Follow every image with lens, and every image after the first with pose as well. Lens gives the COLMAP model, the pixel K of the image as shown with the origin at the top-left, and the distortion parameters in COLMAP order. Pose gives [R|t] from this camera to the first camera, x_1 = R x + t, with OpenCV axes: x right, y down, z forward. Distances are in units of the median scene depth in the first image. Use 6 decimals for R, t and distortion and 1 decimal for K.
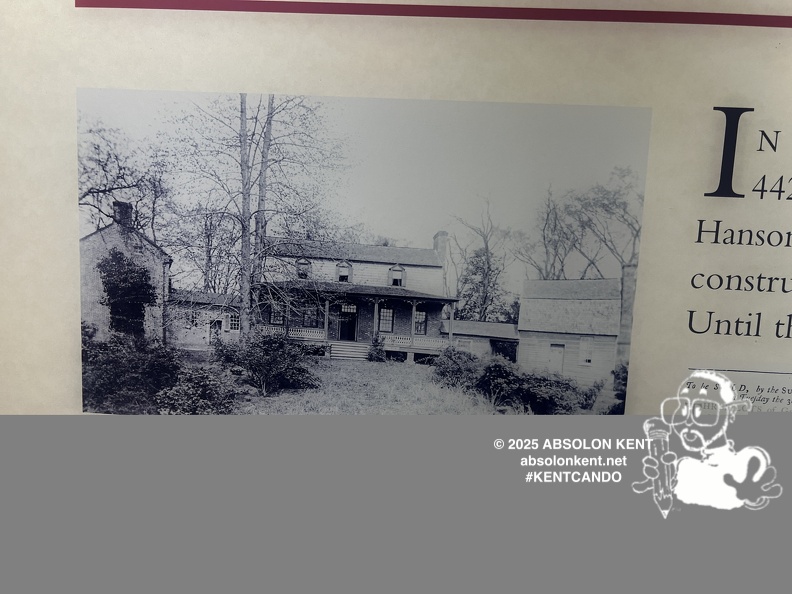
lens RADIAL K [[593.7, 0, 395.5], [0, 593.7, 301.5], [0, 0, 1]] dist [0.059081, -0.078039]
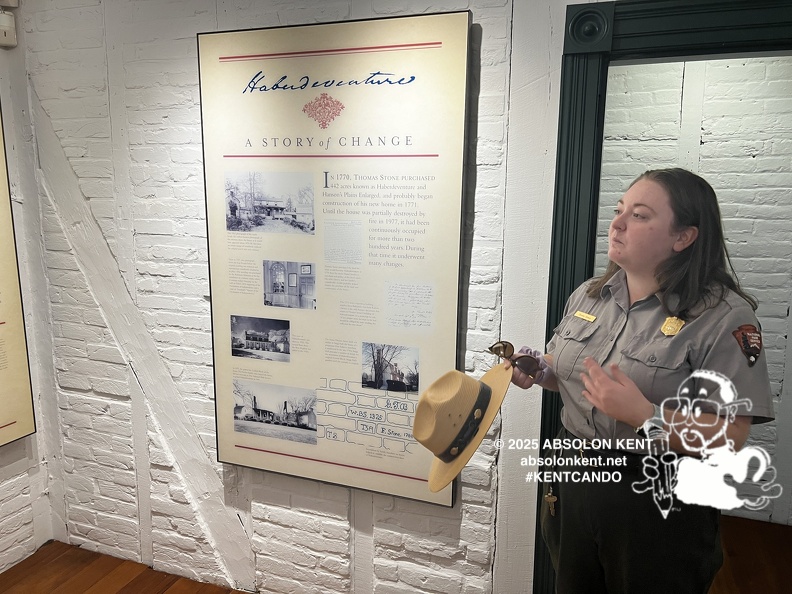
lens RADIAL K [[593.7, 0, 395.5], [0, 593.7, 301.5], [0, 0, 1]] dist [0.059081, -0.078039]
pose [[0.958582, 0.019181, -0.284170, 2.614829], [-0.002227, 0.998204, 0.059864, 0.521674], [0.284808, -0.056752, 0.956903, -3.962405]]
